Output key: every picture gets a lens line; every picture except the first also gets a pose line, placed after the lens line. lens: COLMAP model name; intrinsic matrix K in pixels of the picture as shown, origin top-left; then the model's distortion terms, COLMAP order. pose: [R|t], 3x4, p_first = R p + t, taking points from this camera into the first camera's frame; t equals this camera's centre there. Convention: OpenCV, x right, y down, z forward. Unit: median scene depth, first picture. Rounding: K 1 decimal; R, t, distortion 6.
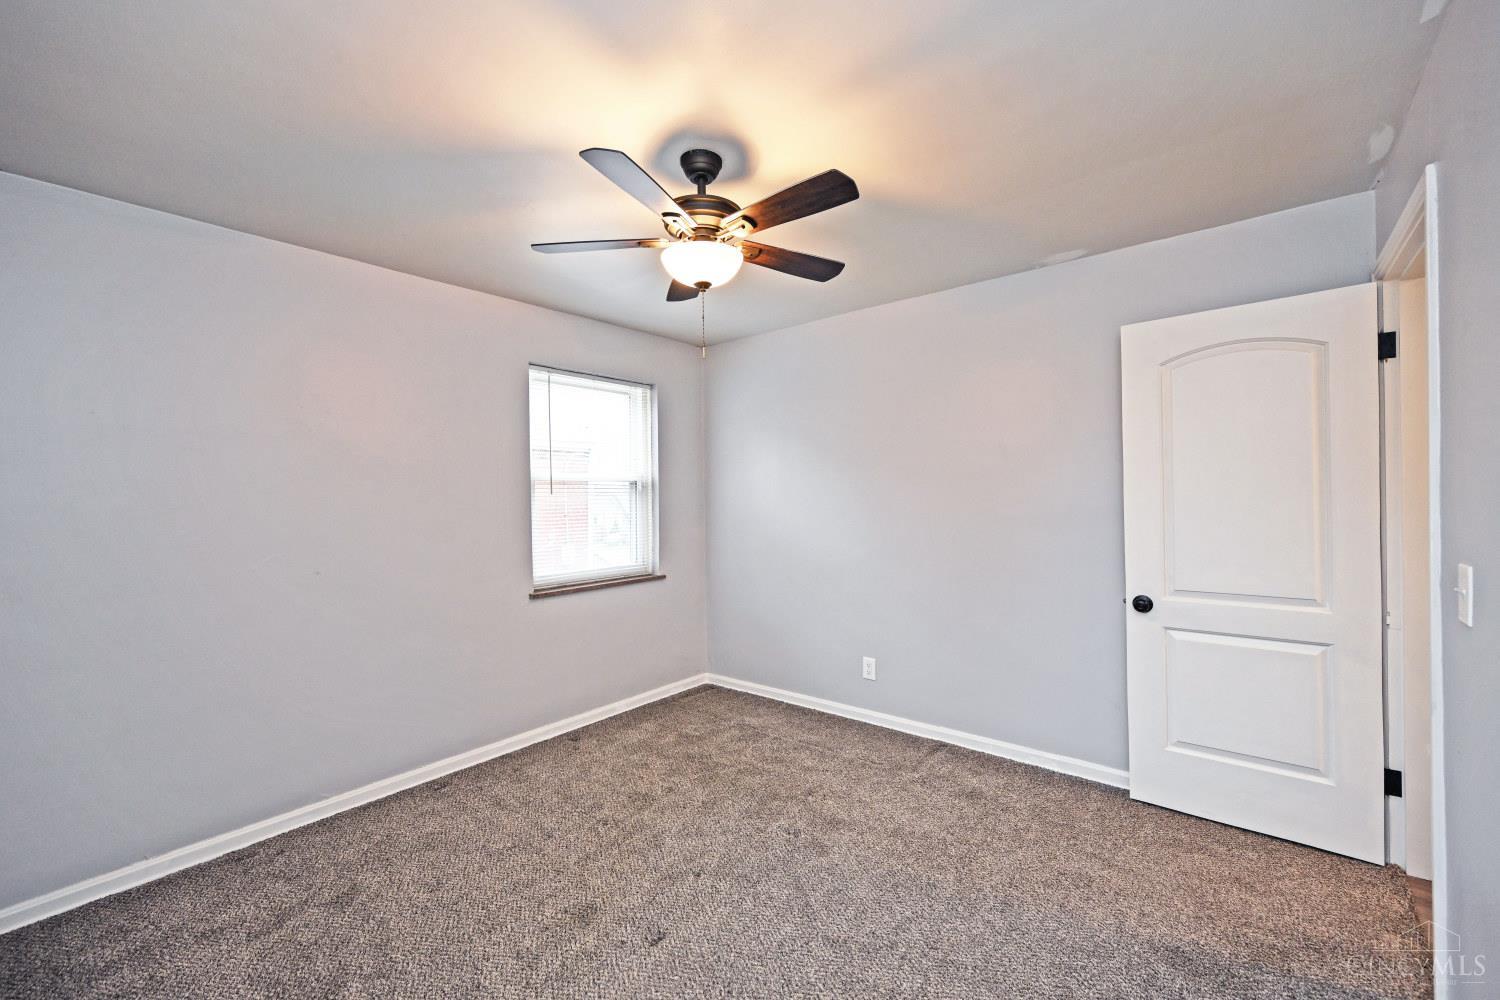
lens RADIAL K [[603.0, 0, 750.0], [0, 603.0, 500.0], [0, 0, 1]] dist [-0.000767, -0.000106]
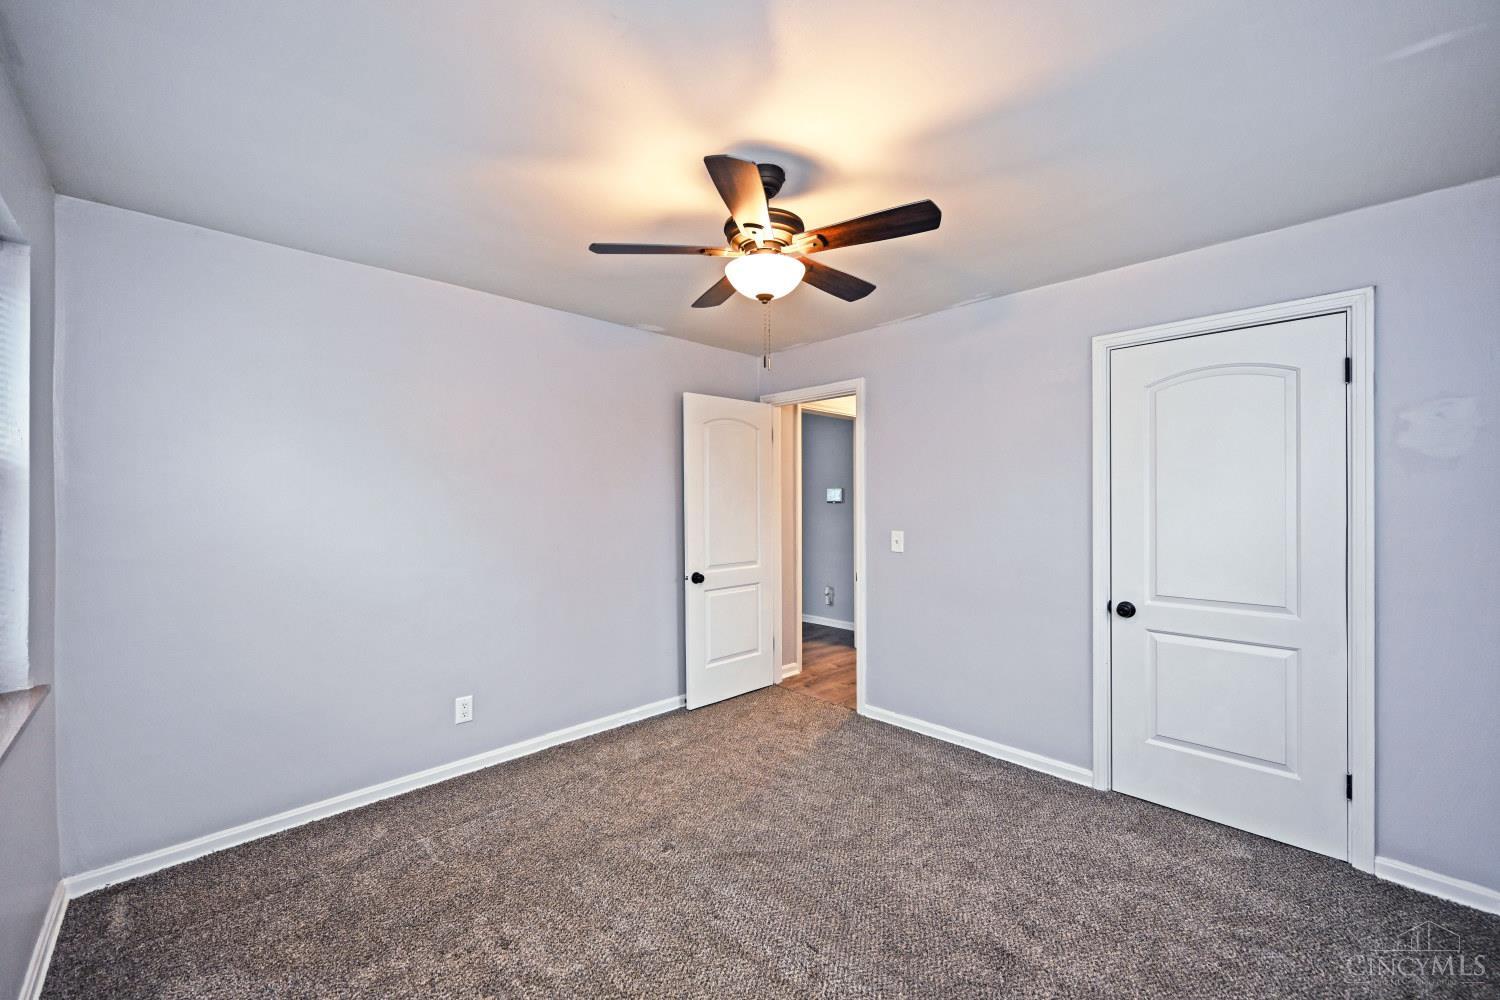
lens RADIAL K [[594.1, 0, 744.4], [0, 594.1, 502.4], [0, 0, 1]] dist [0.001612, 0.000253]
pose [[0.108217, 0.015739, 0.994003, -0.646164], [0.011546, 0.999787, -0.017087, 0.007790], [-0.994060, 0.013326, 0.108012, 0.556809]]
